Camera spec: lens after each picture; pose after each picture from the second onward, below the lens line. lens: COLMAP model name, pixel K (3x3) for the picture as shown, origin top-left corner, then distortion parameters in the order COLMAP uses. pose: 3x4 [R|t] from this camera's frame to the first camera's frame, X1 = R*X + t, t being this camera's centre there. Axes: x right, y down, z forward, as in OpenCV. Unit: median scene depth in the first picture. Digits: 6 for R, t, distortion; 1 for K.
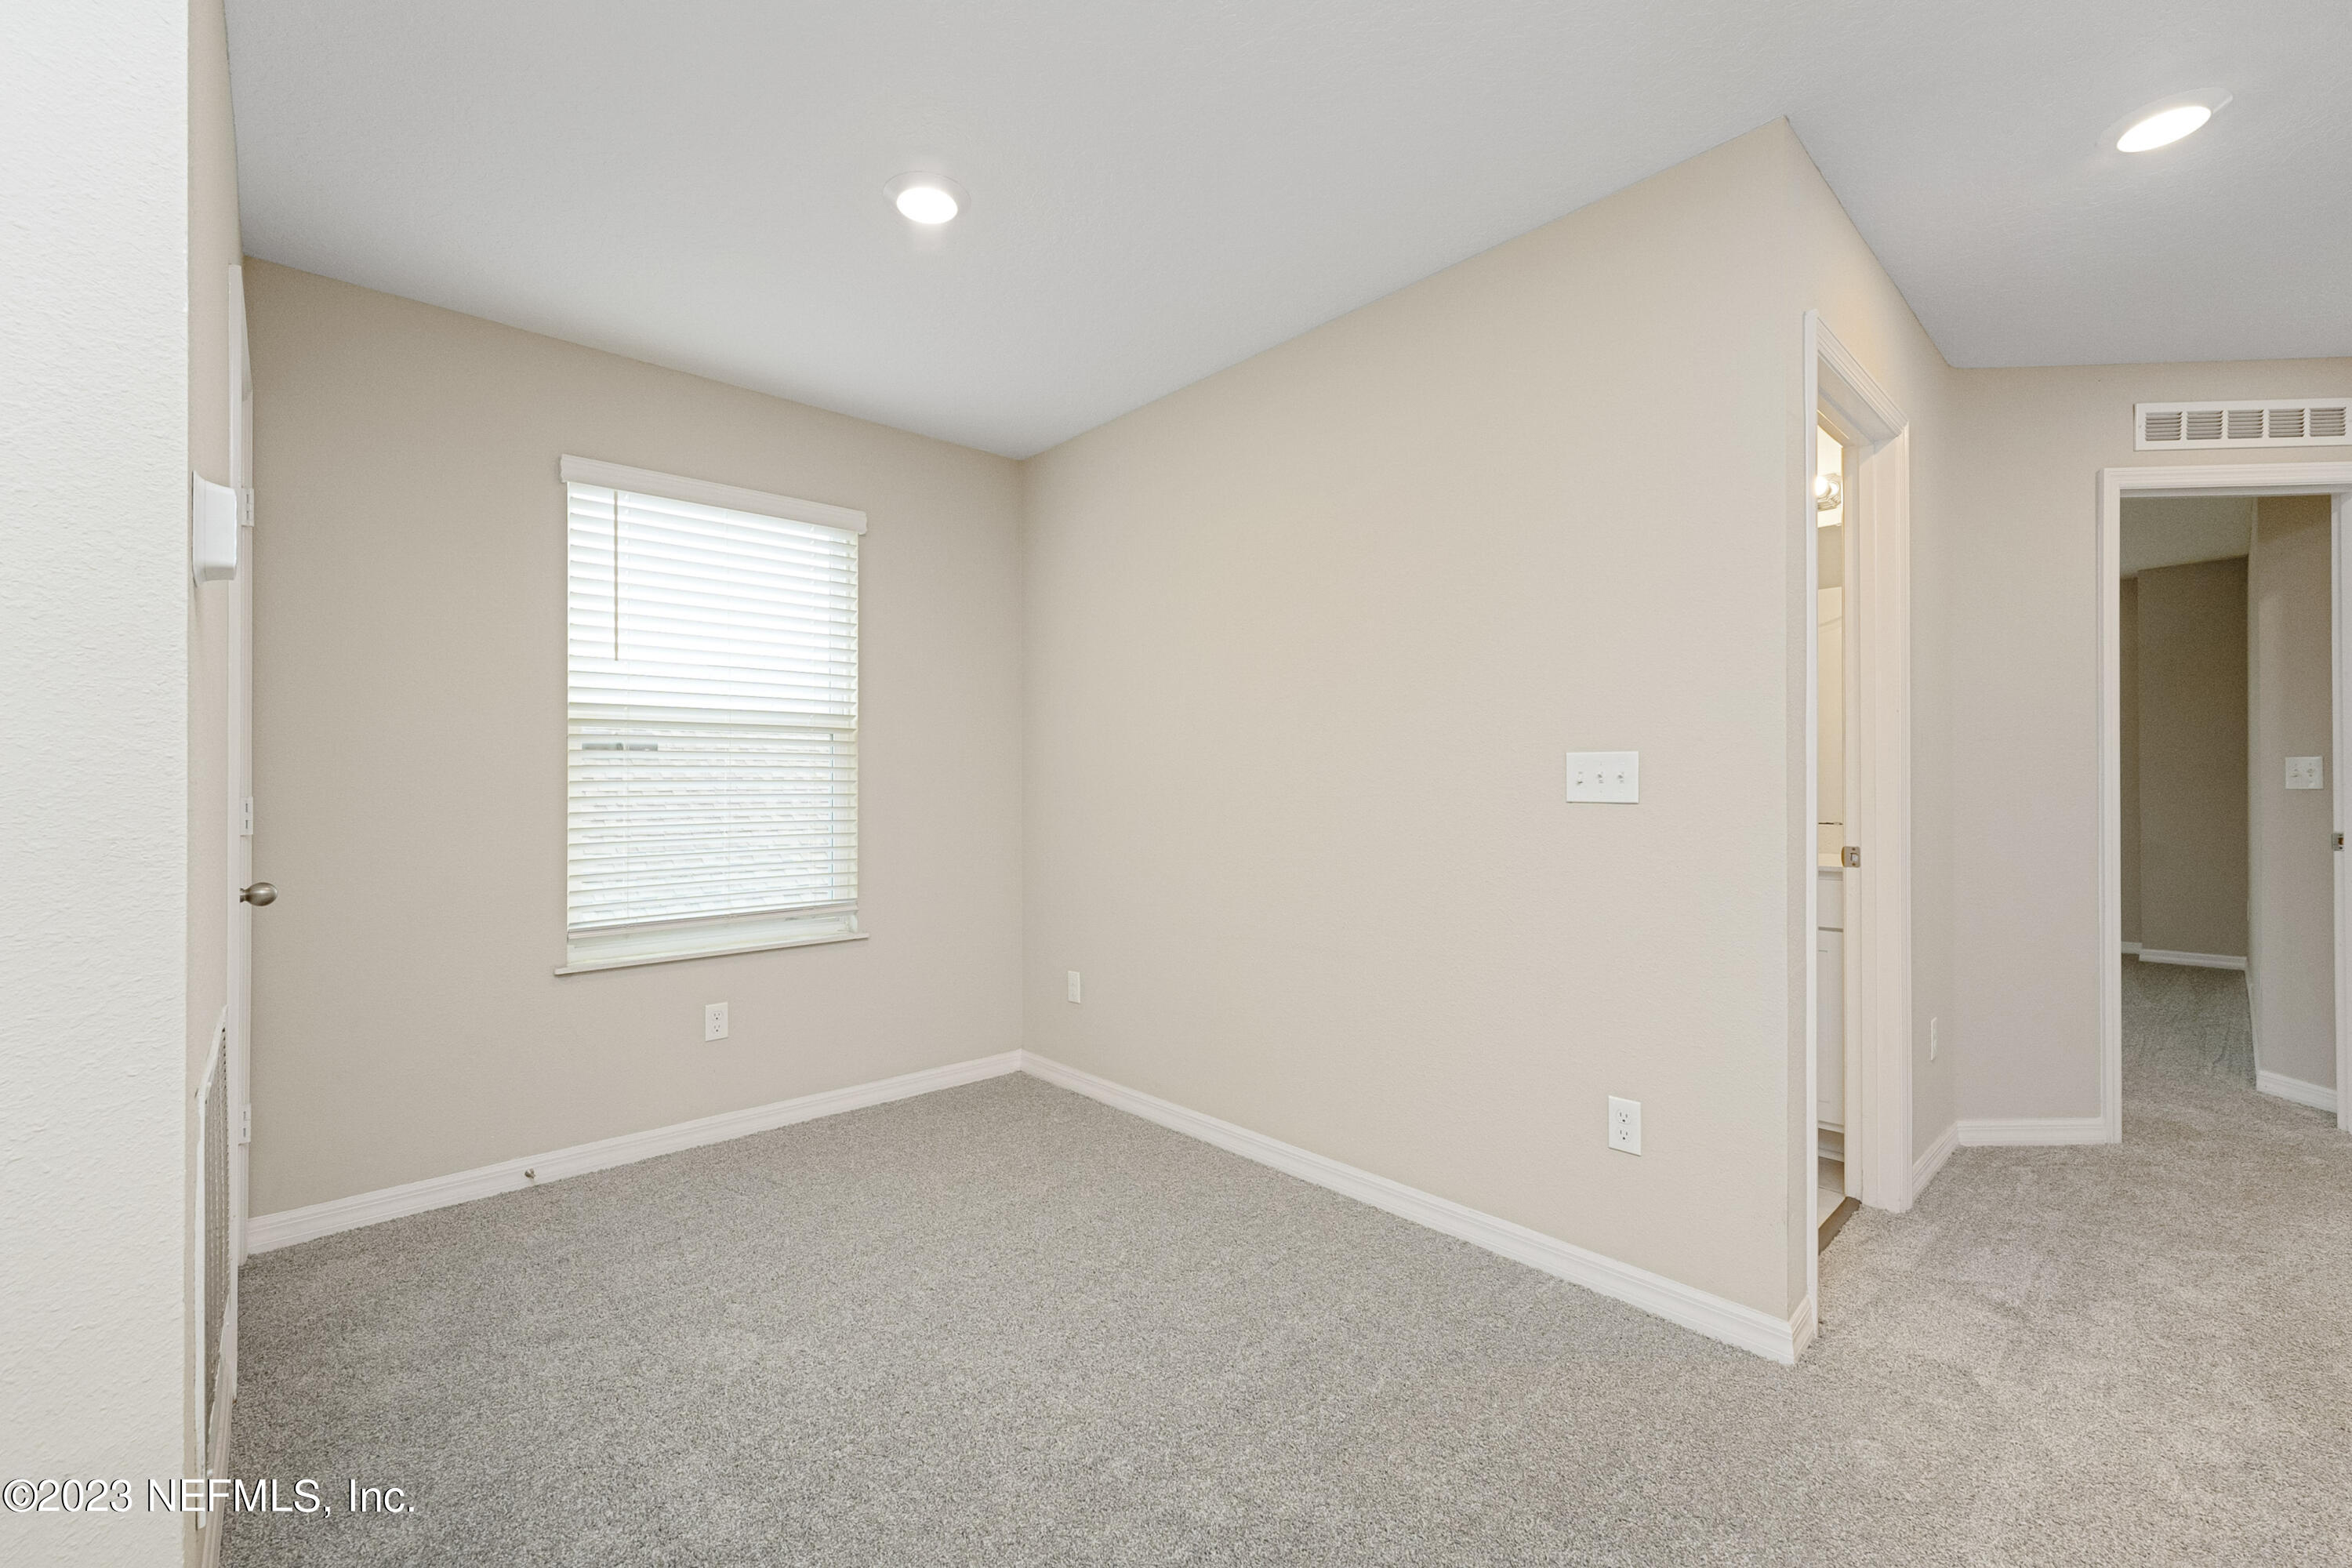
lens RADIAL K [[974.1, 0, 1179.2], [0, 974.1, 791.8], [0, 0, 1]] dist [0.004340, -0.000530]
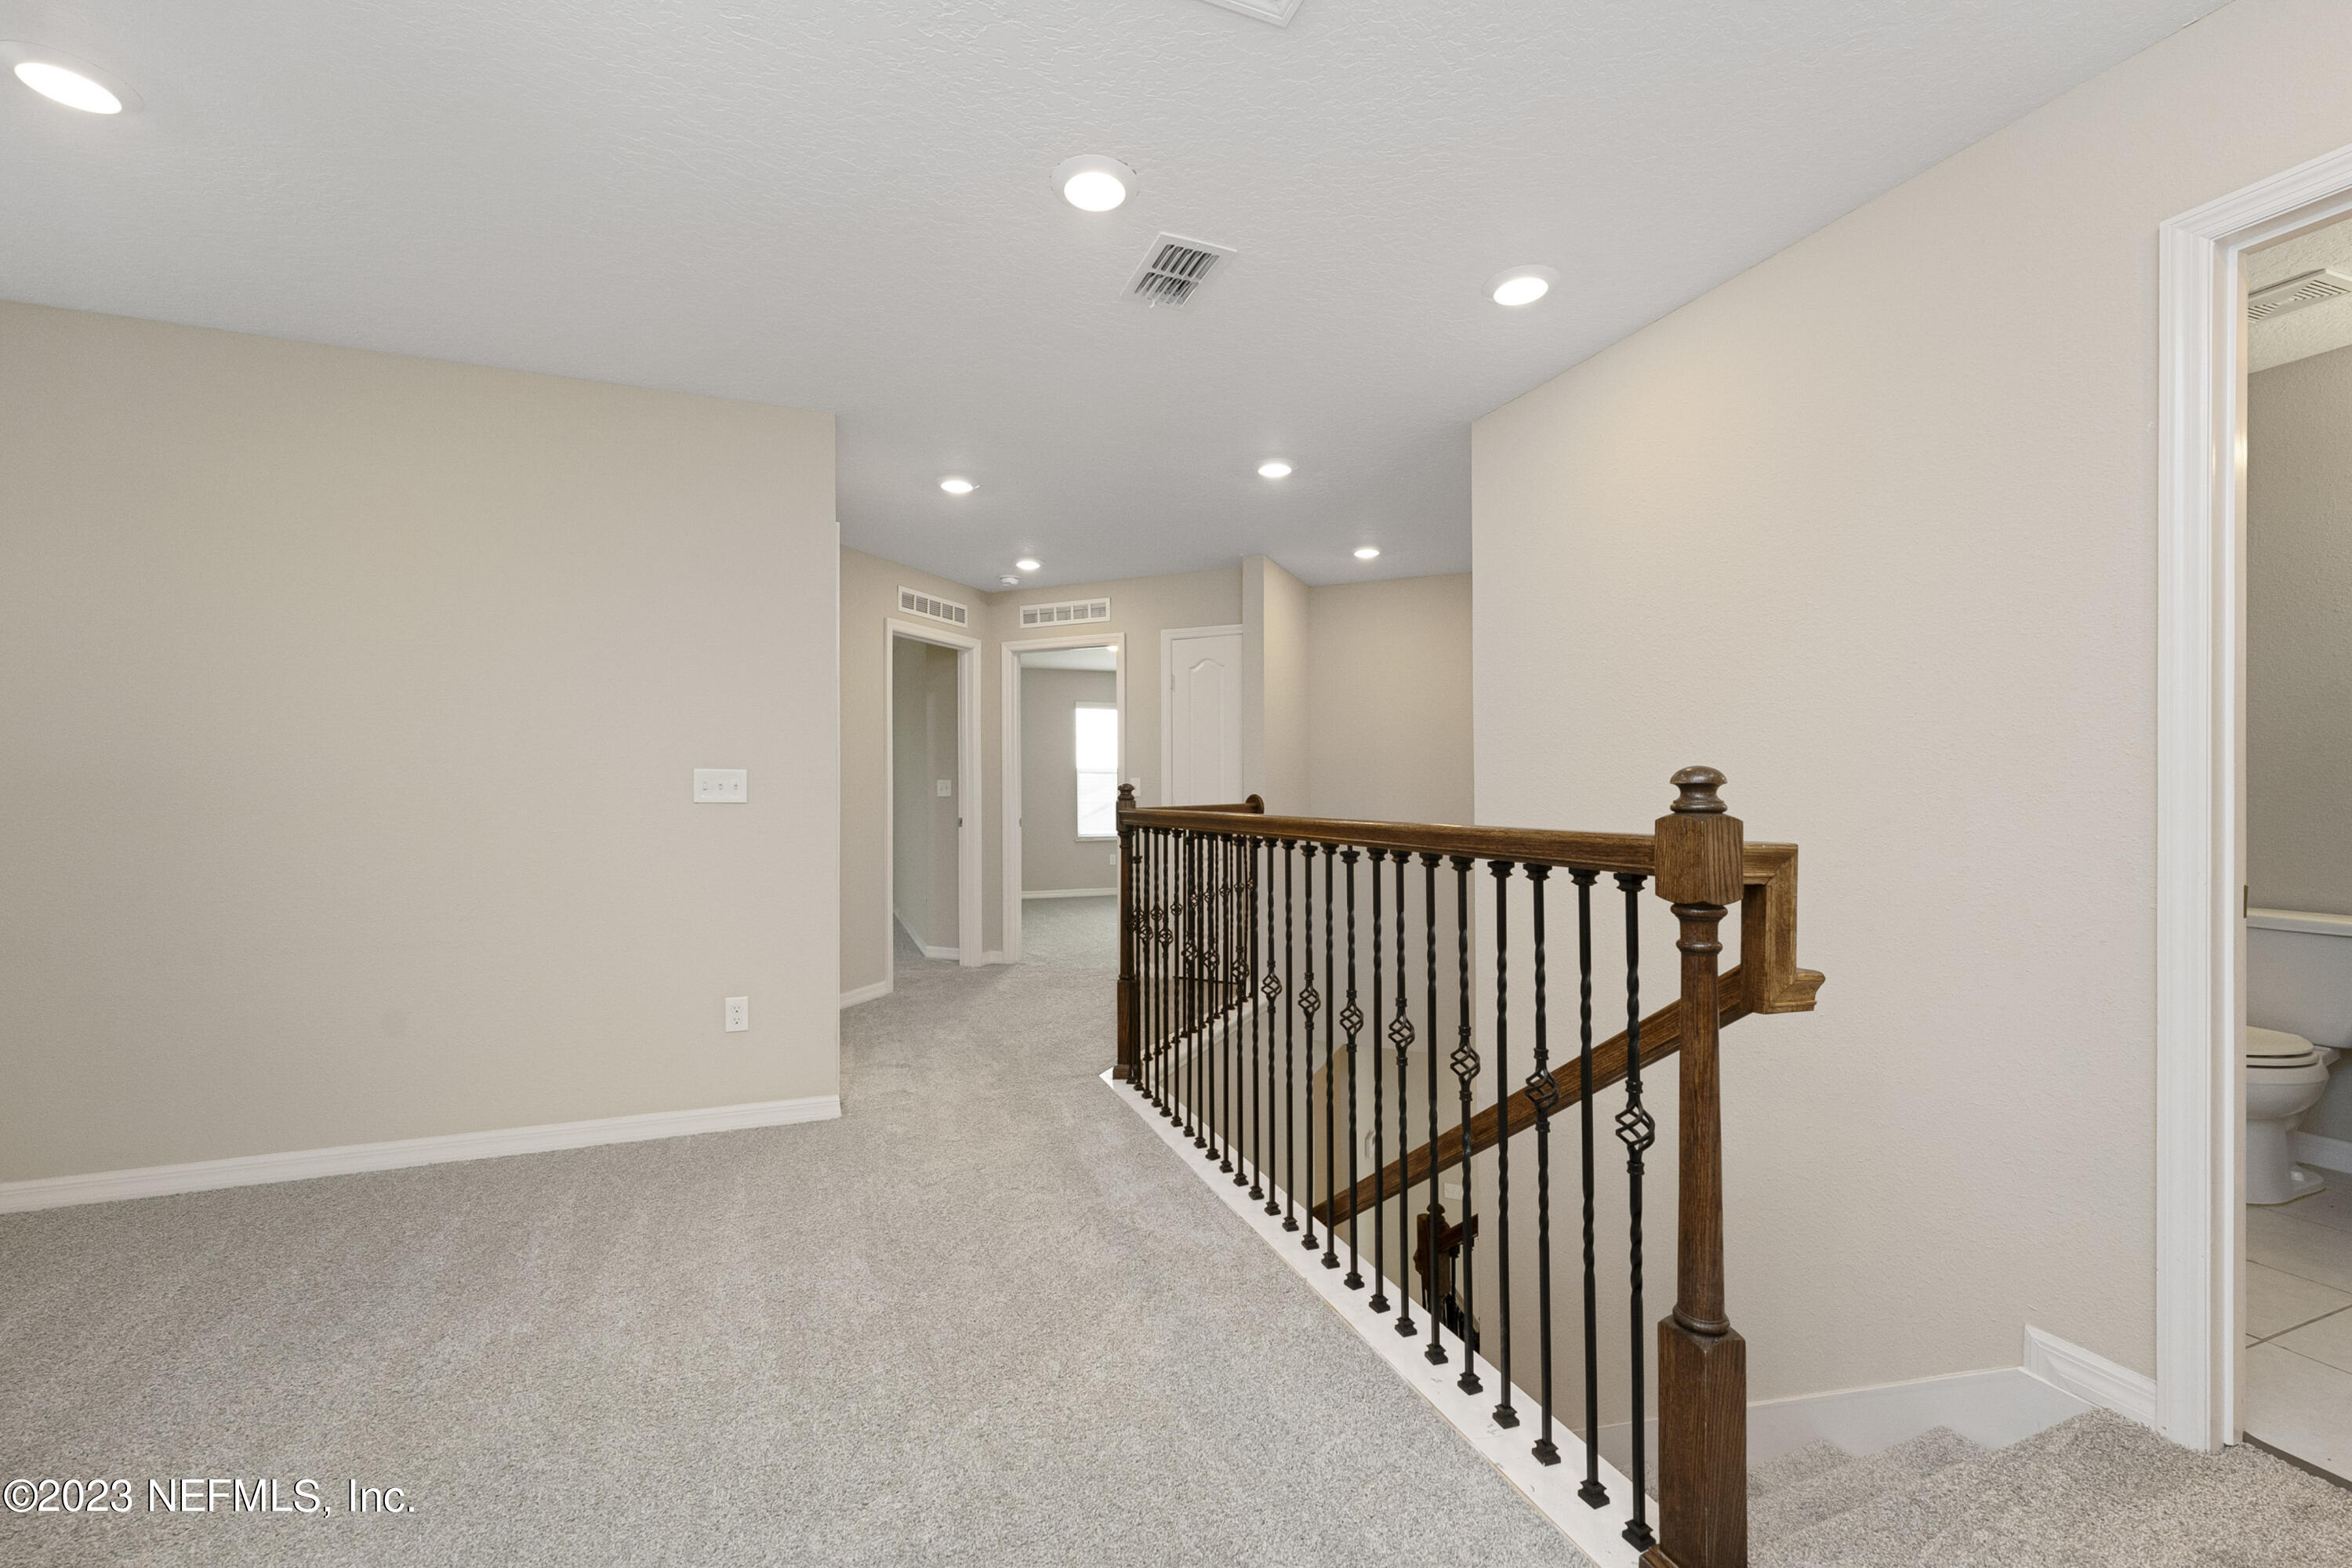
lens RADIAL K [[974.1, 0, 1171.3], [0, 974.1, 799.1], [0, 0, 1]] dist [0.004340, -0.000530]
pose [[0.369289, -0.001210, 0.929314, -0.709854], [0.006250, 0.999980, -0.001182, 0.011413], [-0.929294, 0.006244, 0.369289, -0.195712]]
